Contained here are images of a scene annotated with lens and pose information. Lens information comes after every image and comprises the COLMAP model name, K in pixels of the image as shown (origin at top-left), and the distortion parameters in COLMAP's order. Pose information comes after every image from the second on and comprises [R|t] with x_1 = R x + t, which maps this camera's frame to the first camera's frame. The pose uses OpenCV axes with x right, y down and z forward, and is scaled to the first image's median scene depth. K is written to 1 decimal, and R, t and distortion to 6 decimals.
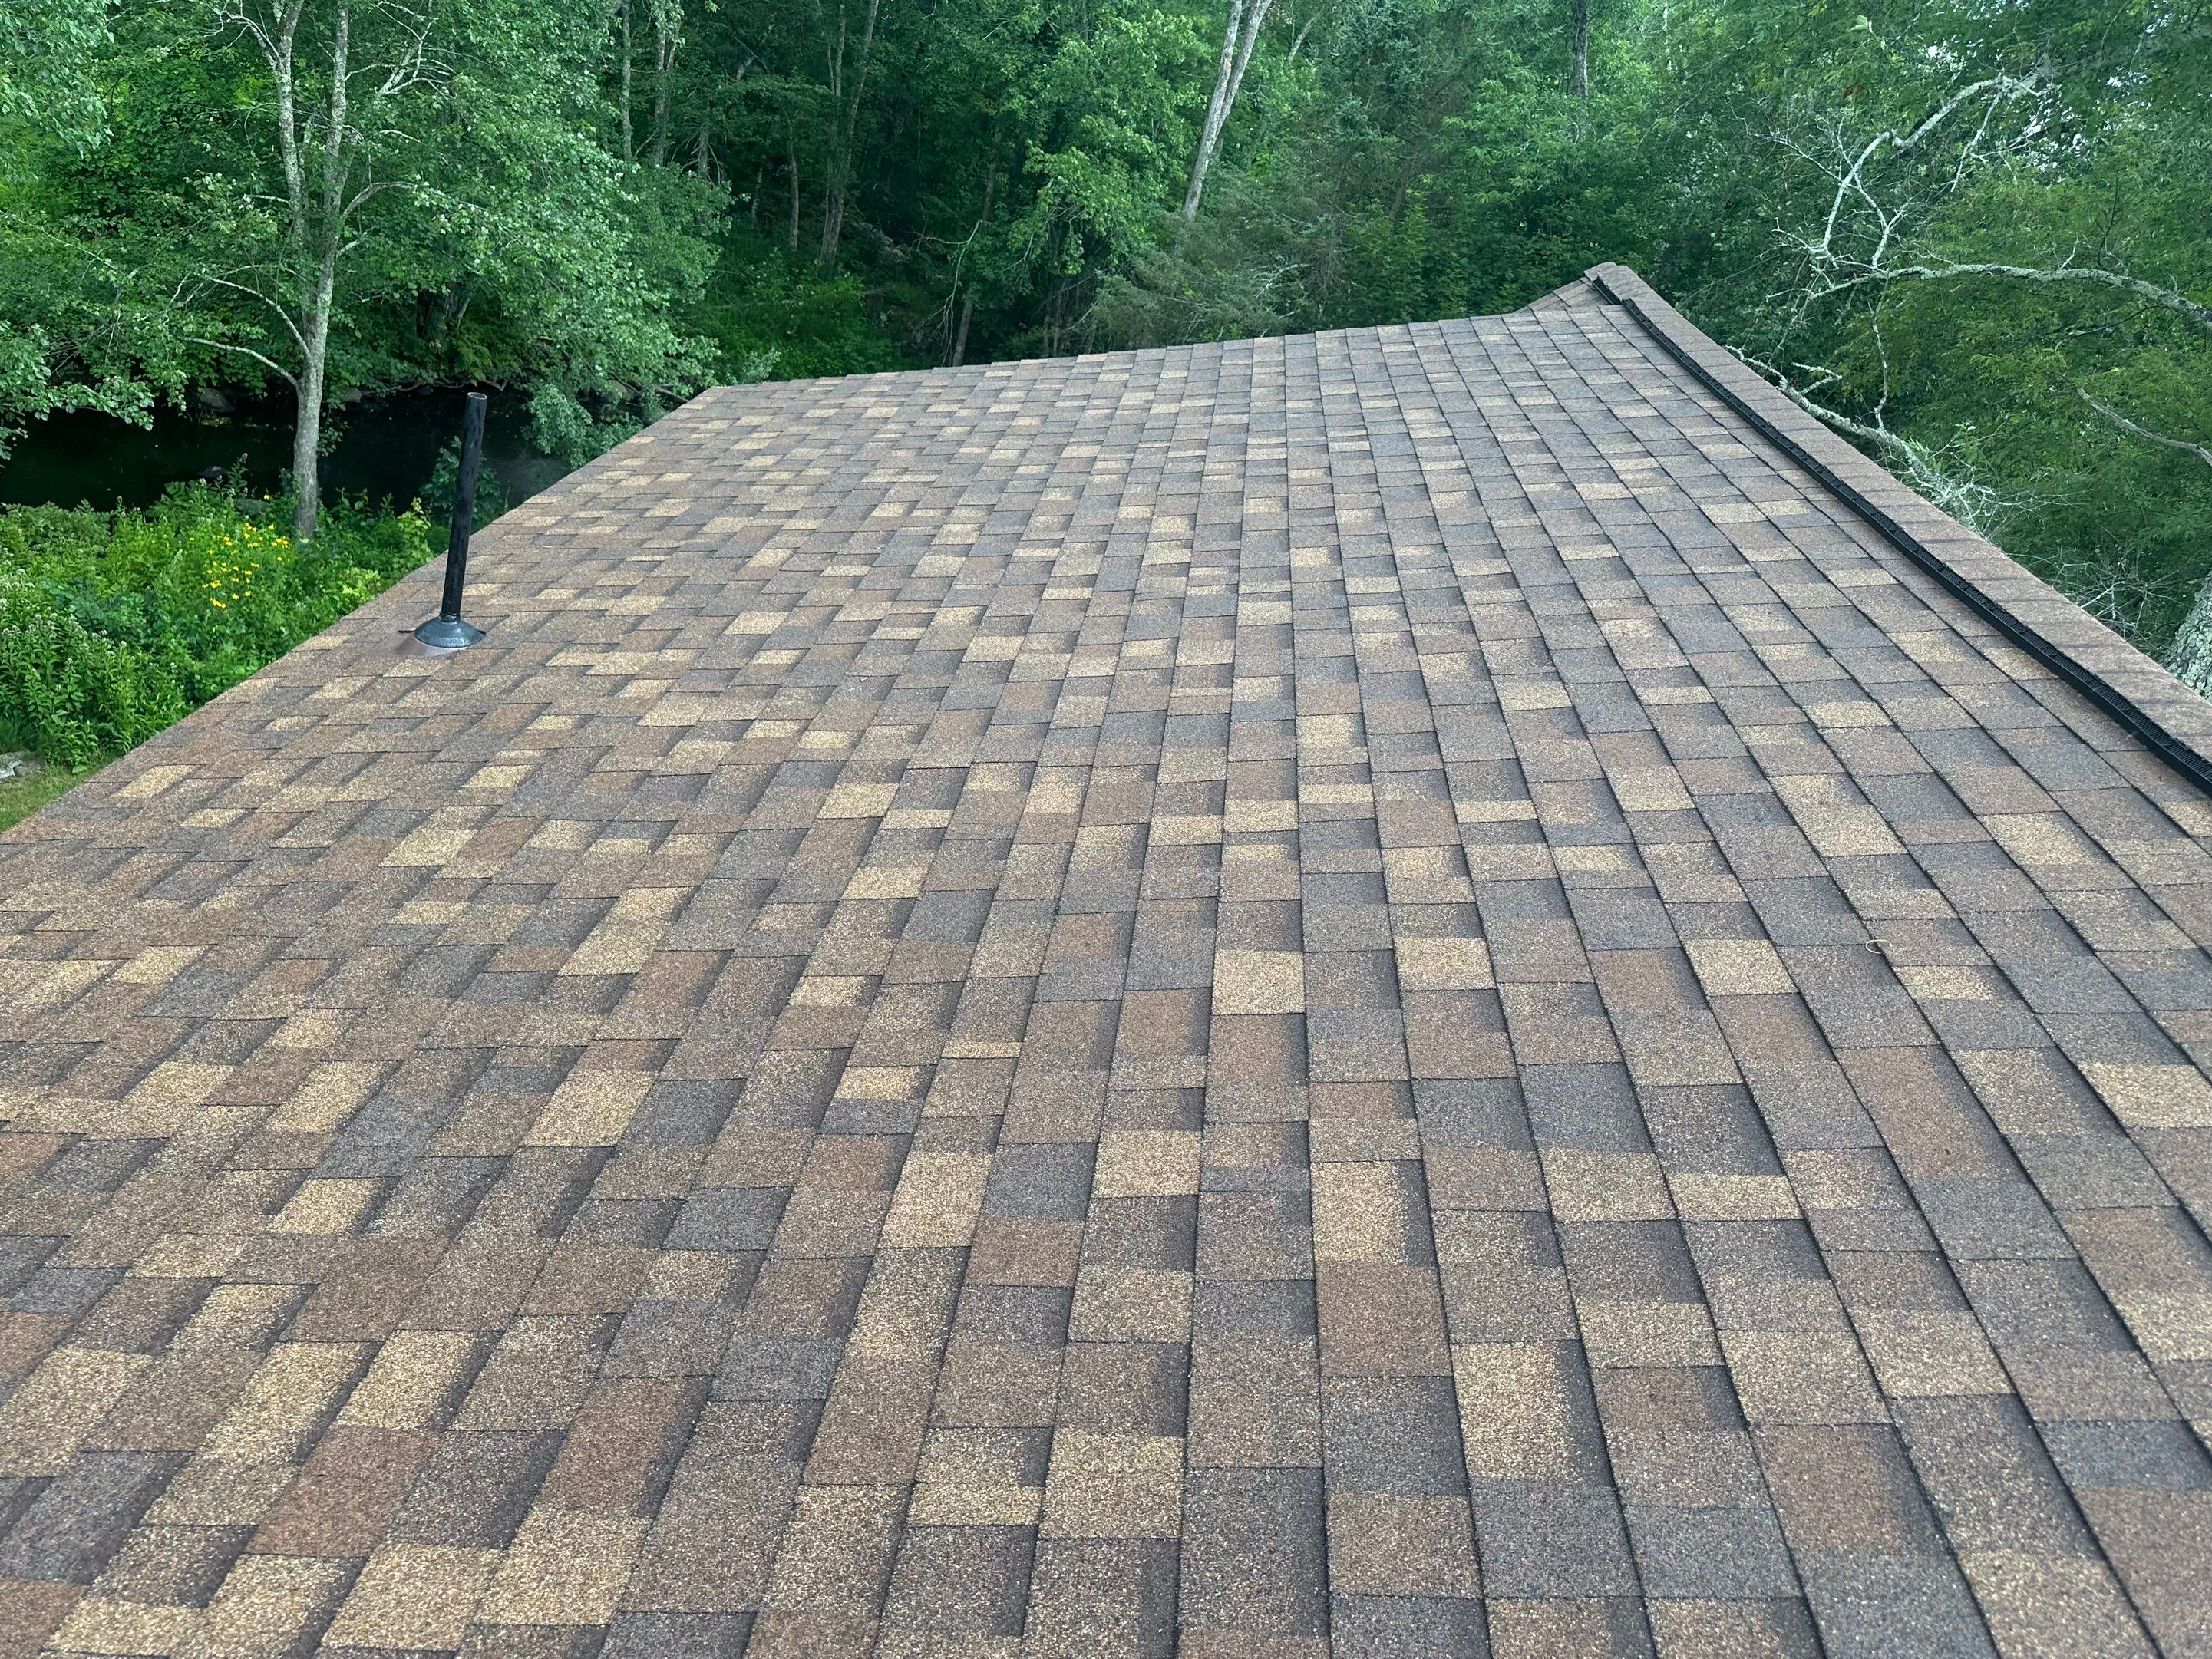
lens RADIAL K [[1571.2, 0, 1110.7], [0, 1571.2, 761.3], [0, 0, 1]] dist [0.050273, -0.074391]
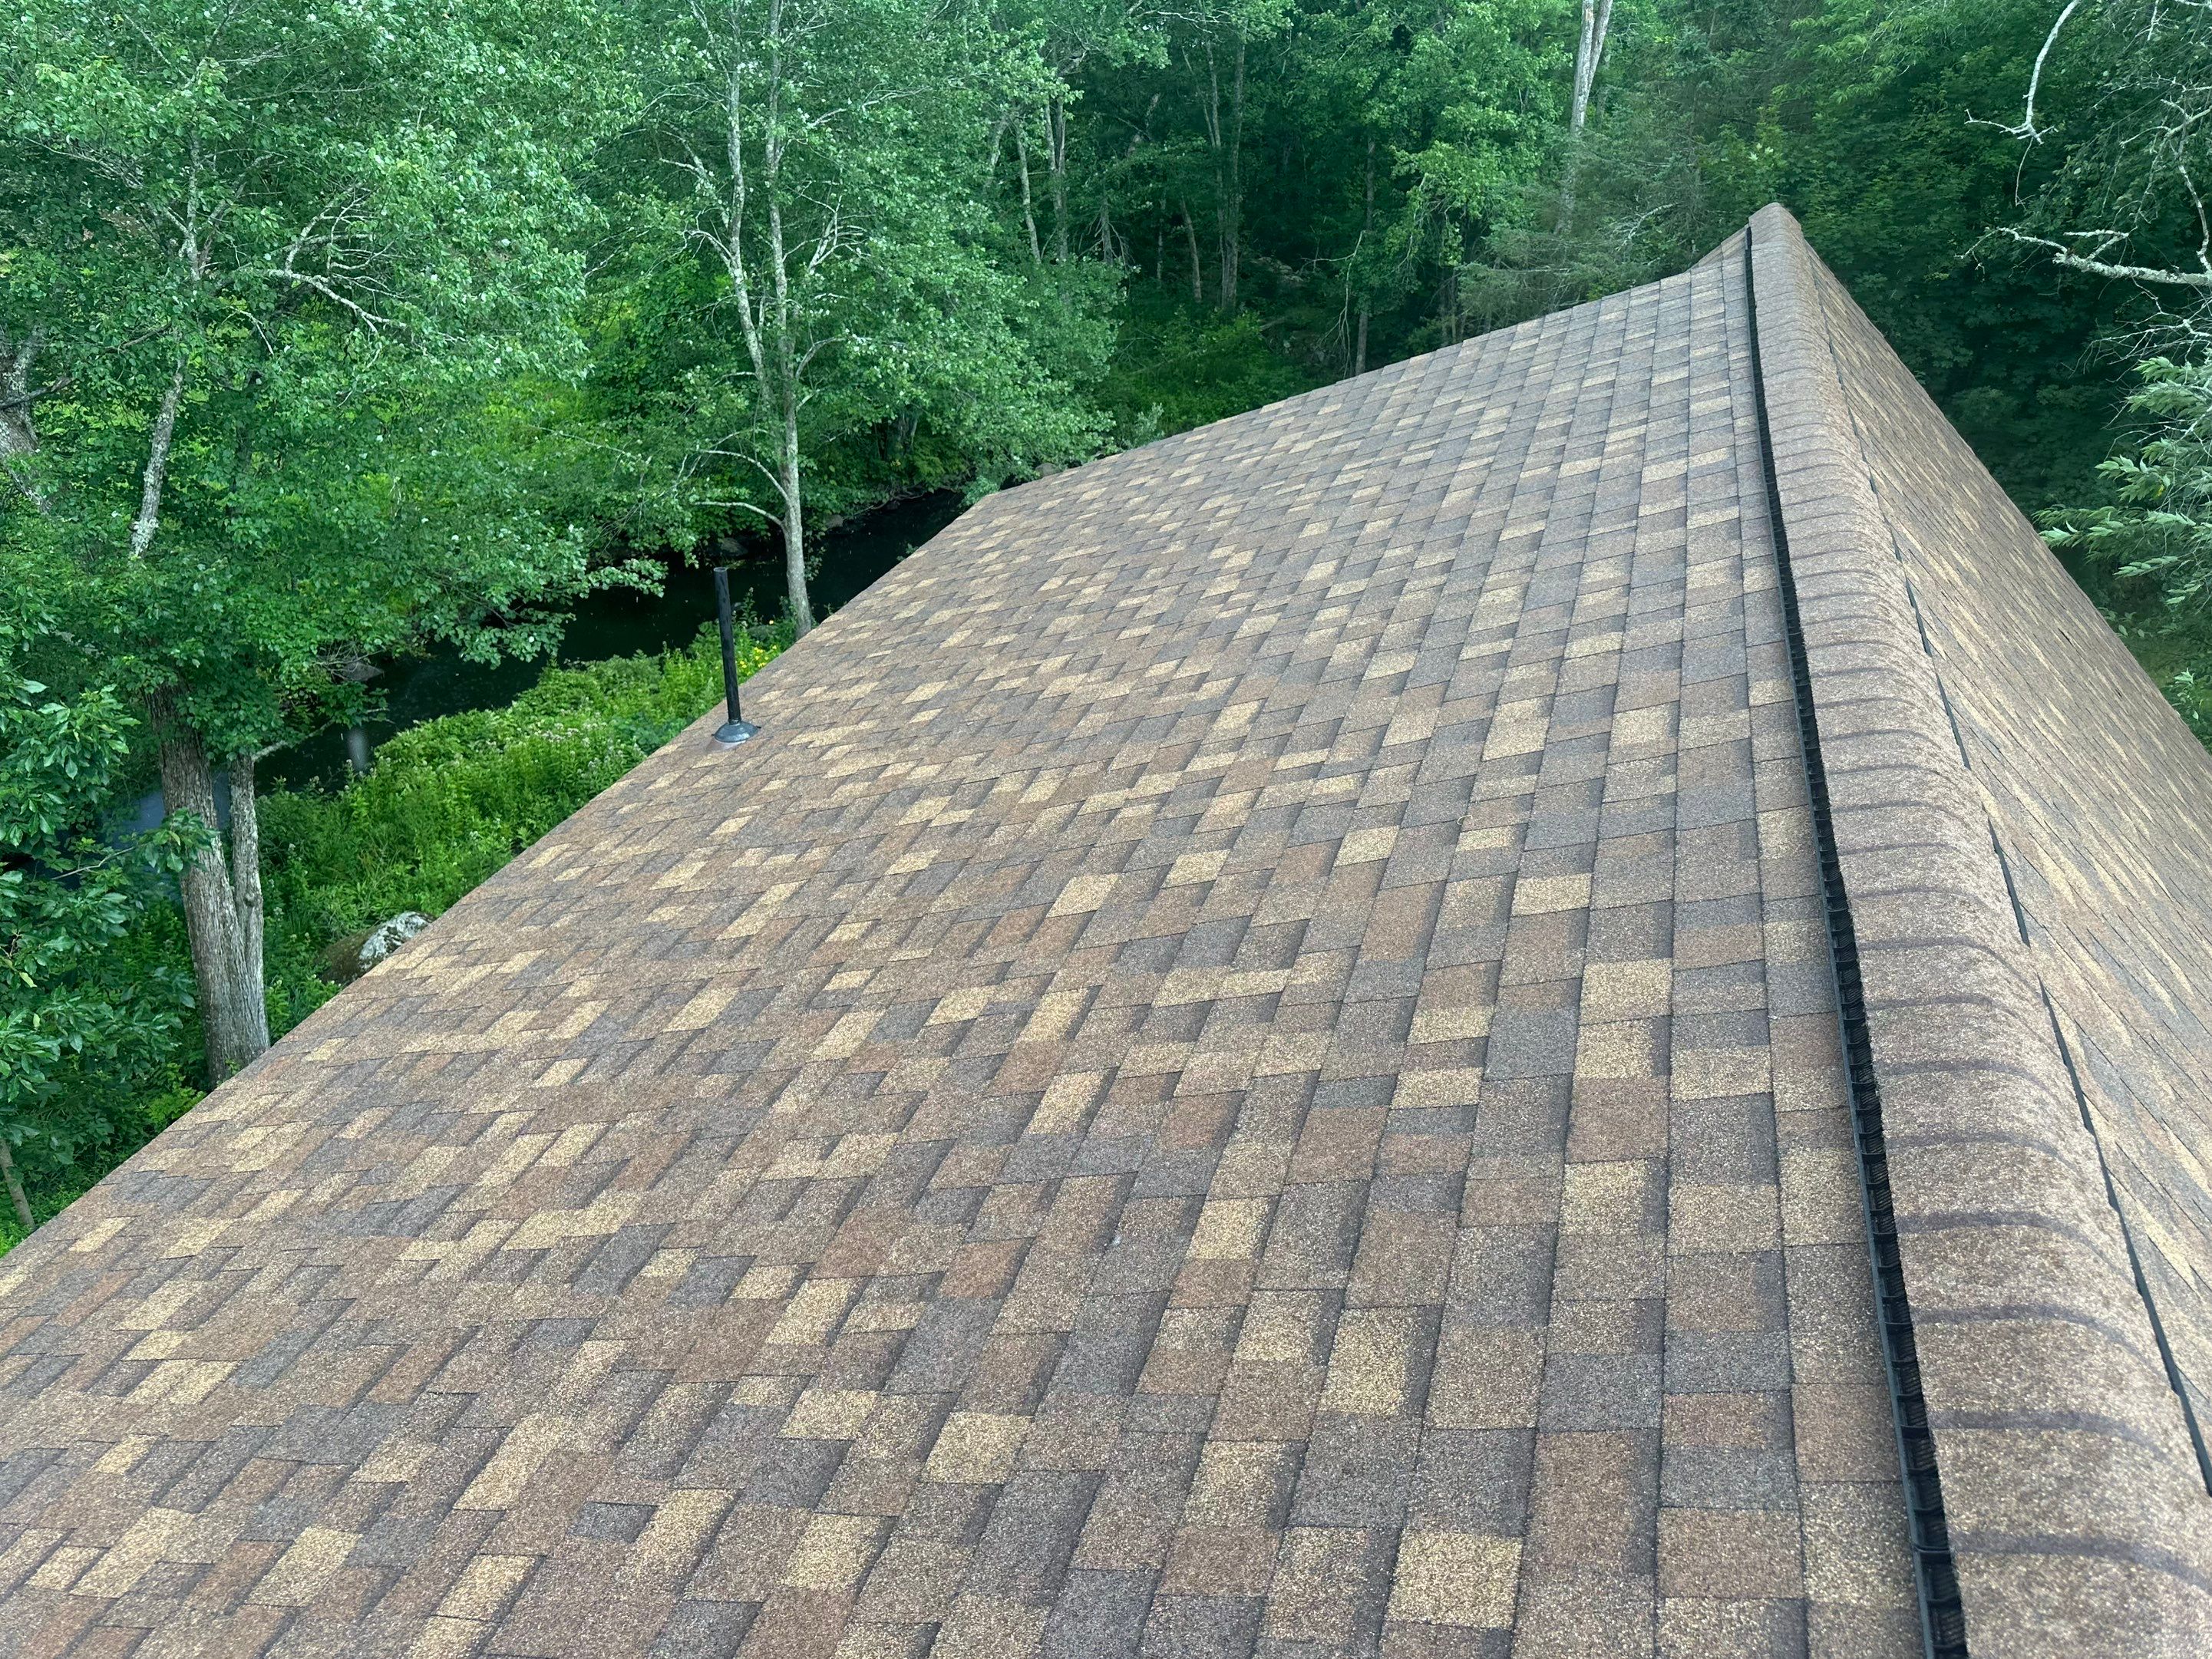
lens RADIAL K [[1571.2, 0, 1110.7], [0, 1571.2, 761.3], [0, 0, 1]] dist [0.050273, -0.074391]
pose [[0.938237, -0.138971, -0.316857, 0.386896], [0.137099, 0.990153, -0.028312, 0.036866], [0.317672, -0.016877, 0.948051, -0.271658]]
